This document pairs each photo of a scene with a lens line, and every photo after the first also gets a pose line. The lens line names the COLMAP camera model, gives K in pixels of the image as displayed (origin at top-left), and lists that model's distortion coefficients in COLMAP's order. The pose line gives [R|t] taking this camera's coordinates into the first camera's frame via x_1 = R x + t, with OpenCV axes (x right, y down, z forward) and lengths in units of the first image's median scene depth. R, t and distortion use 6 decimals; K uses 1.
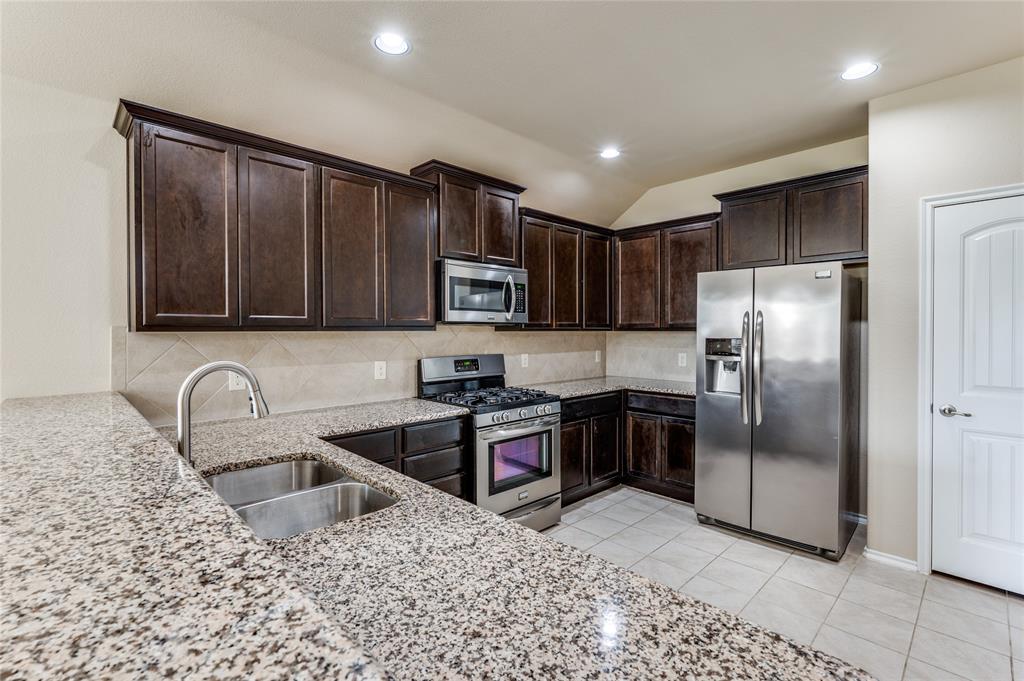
lens RADIAL K [[466.4, 0, 514.0], [0, 466.4, 334.8], [0, 0, 1]] dist [0.000075, -0.000112]
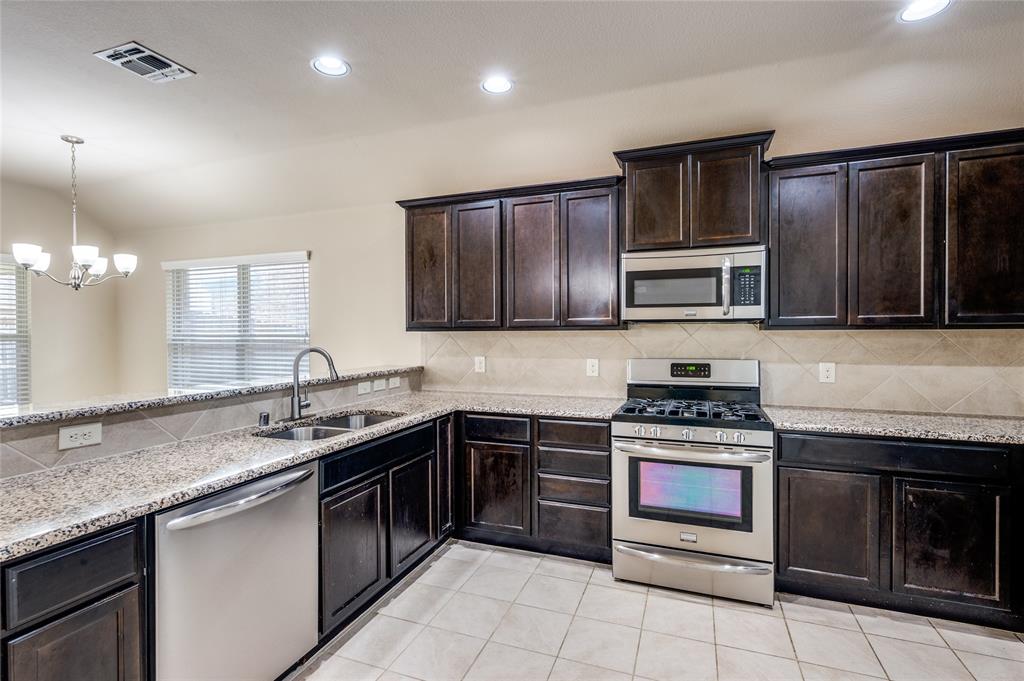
lens RADIAL K [[466.4, 0, 518.2], [0, 466.4, 339.5], [0, 0, 1]] dist [0.000075, -0.000112]
pose [[0.433143, 0.013496, -0.901224, 0.624383], [-0.005282, 0.999909, 0.012435, 0.000016], [0.901310, -0.000626, 0.433175, 0.410568]]
